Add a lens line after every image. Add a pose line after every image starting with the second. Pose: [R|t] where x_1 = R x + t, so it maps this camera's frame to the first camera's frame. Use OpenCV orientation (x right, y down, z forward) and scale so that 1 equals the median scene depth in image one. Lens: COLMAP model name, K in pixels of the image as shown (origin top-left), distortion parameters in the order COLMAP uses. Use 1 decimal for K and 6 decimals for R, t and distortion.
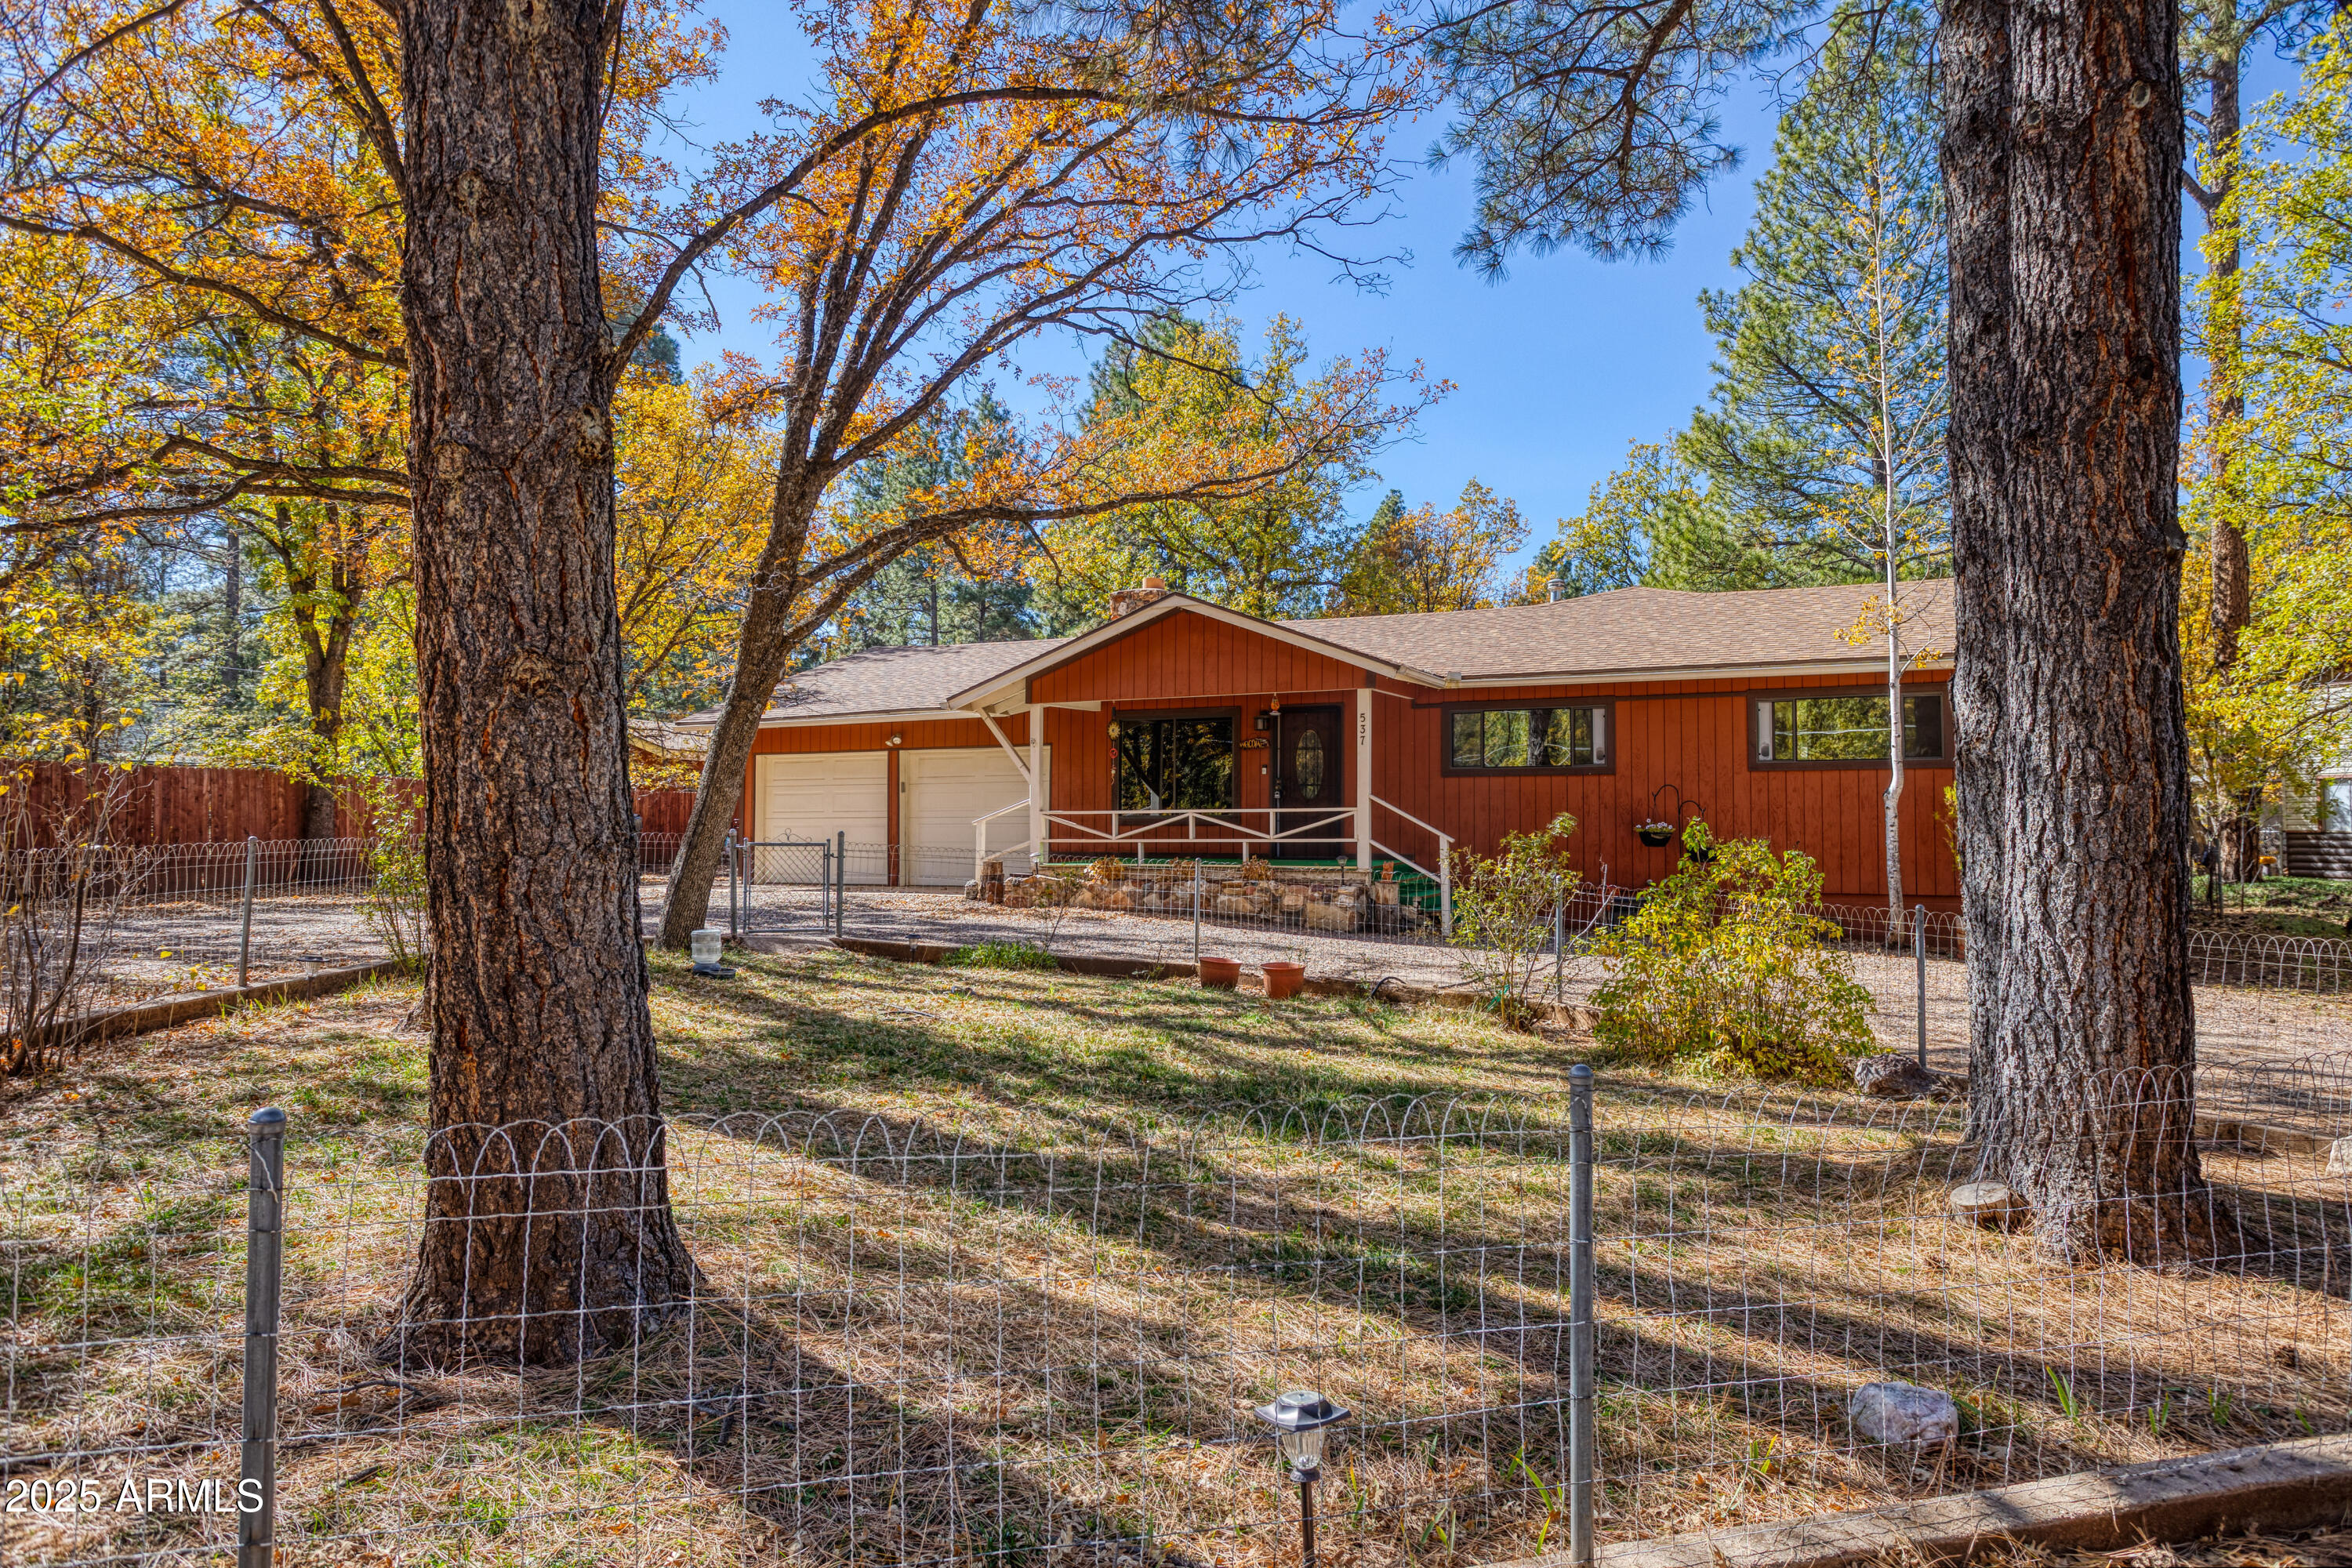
lens RADIAL K [[1635.2, 0, 1176.5], [0, 1635.2, 788.0], [0, 0, 1]] dist [0.001822, 0.000378]
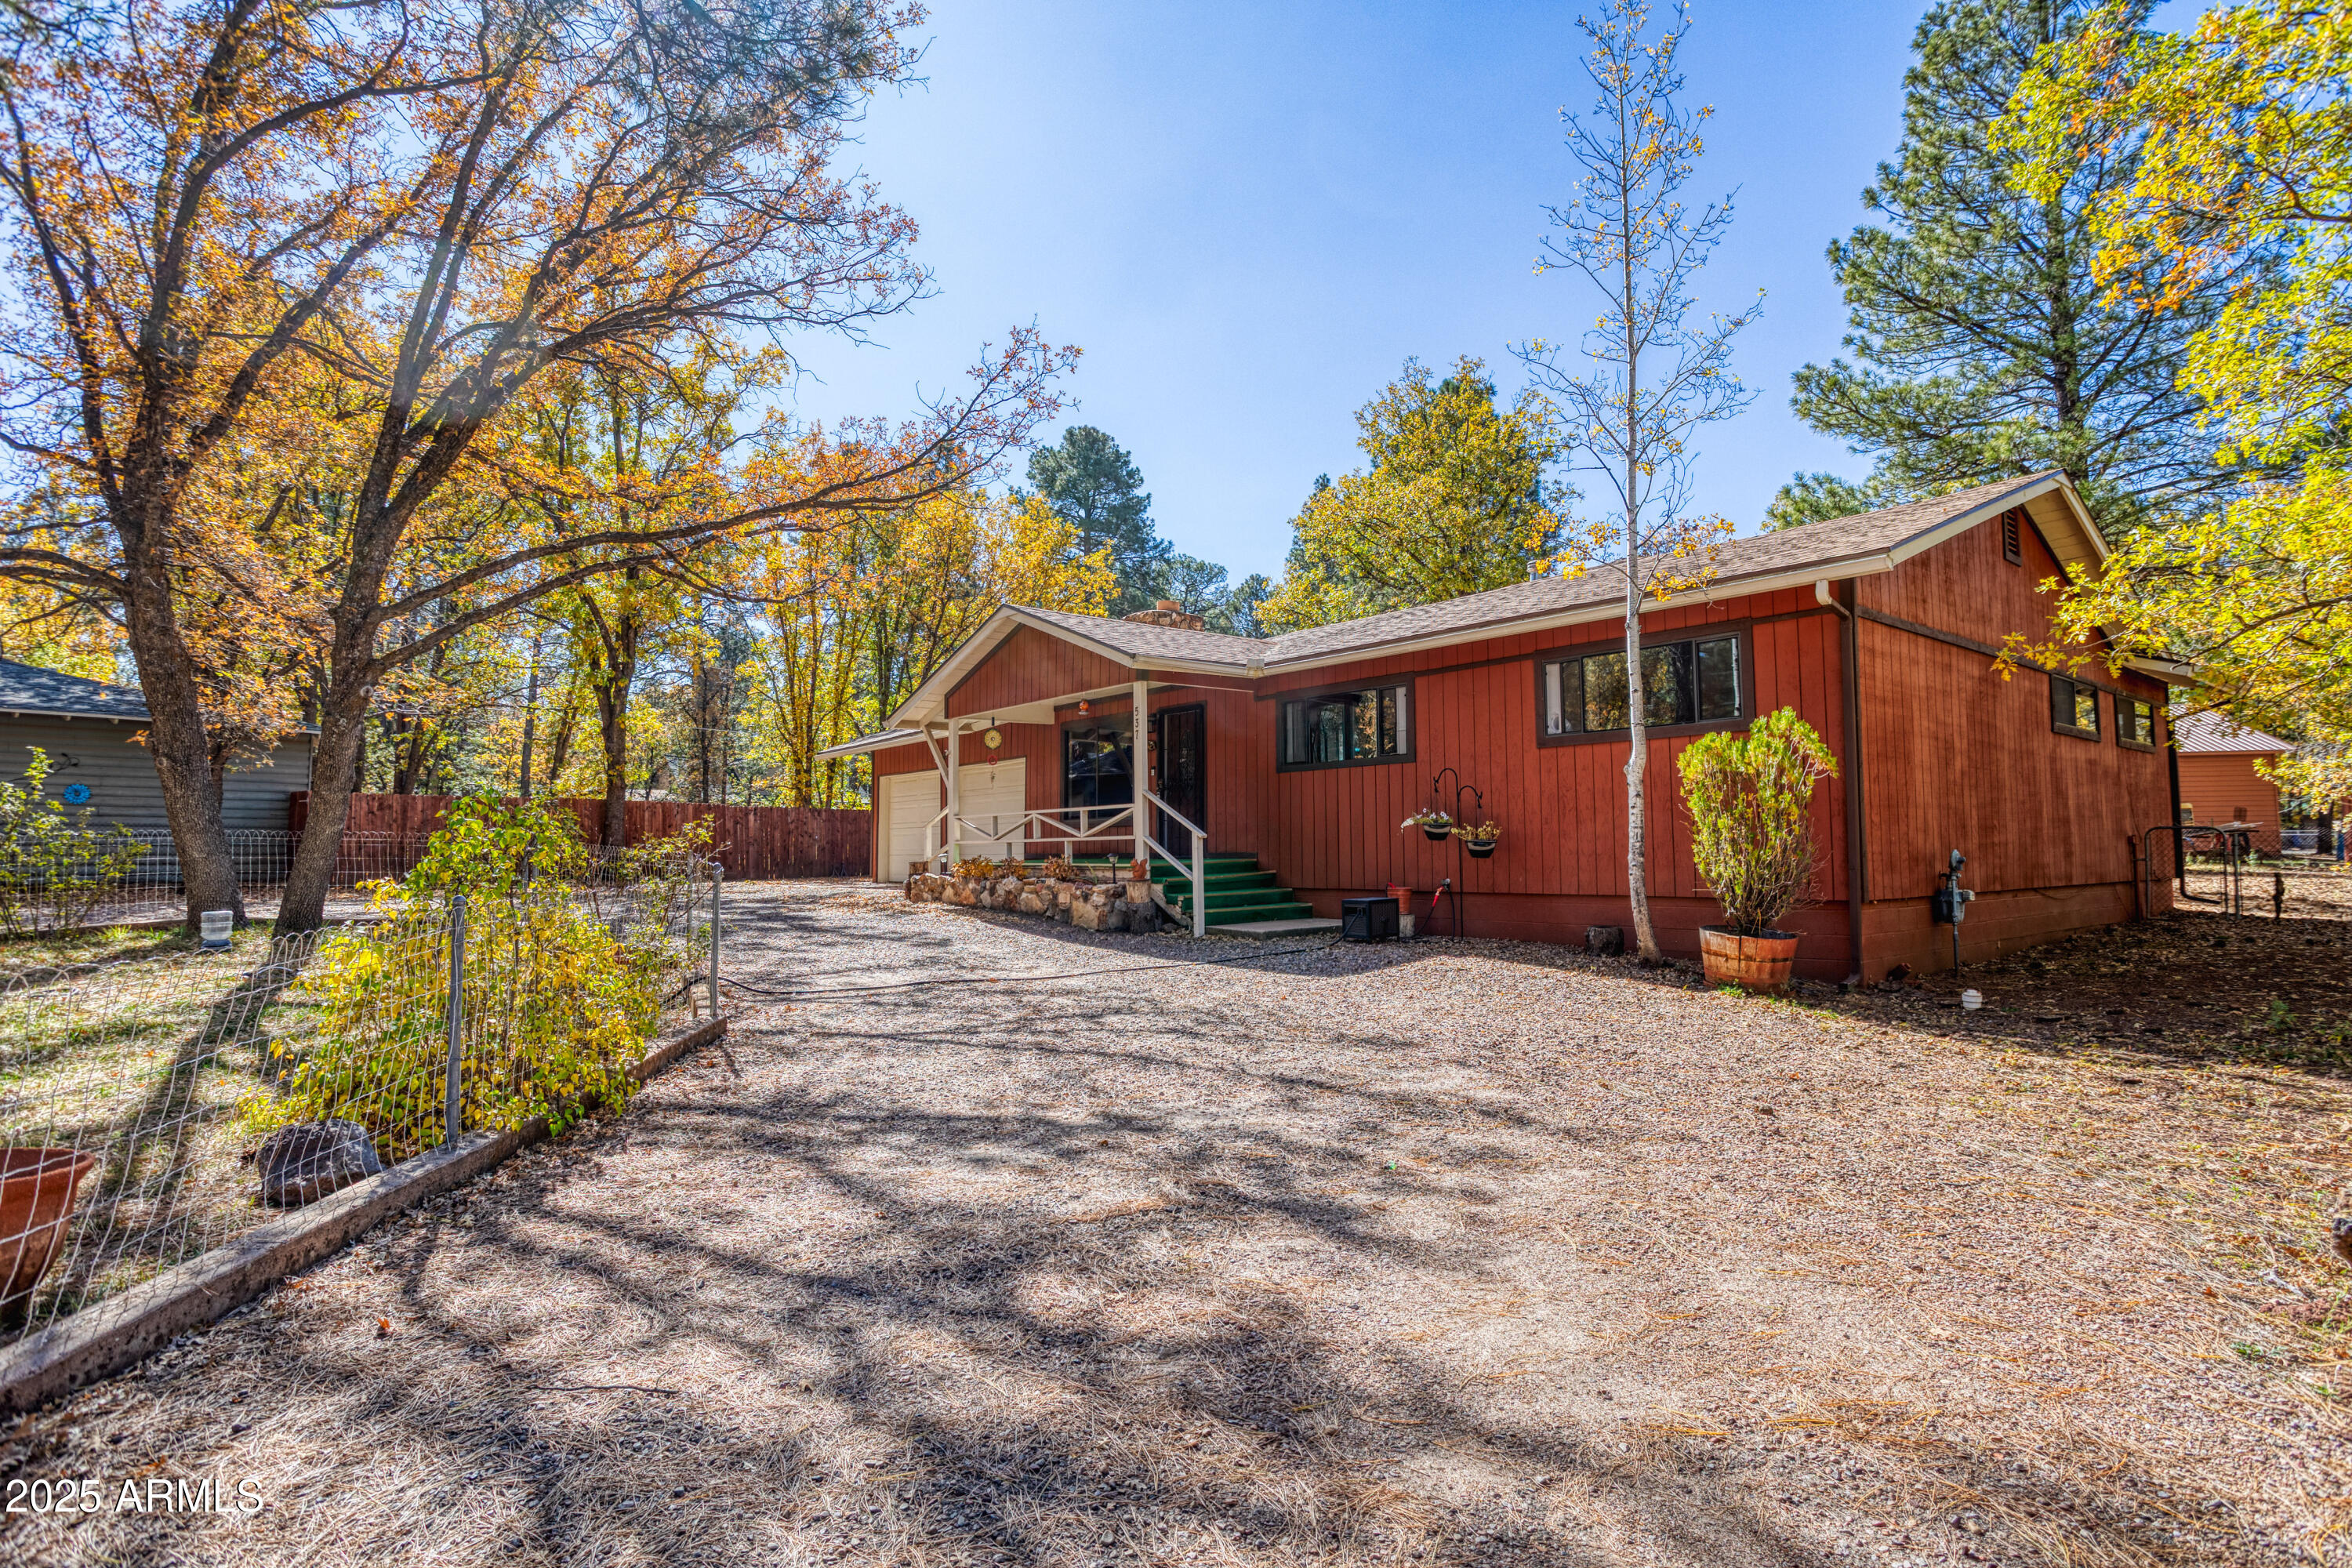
lens RADIAL K [[1254.1, 0, 1173.7], [0, 1254.1, 773.6], [0, 0, 1]] dist [-0.002870, -0.000234]
pose [[0.914857, -0.036824, -0.402096, 0.433911], [0.030781, 0.999295, -0.021481, 0.011156], [0.402604, 0.007275, 0.915345, 0.325780]]
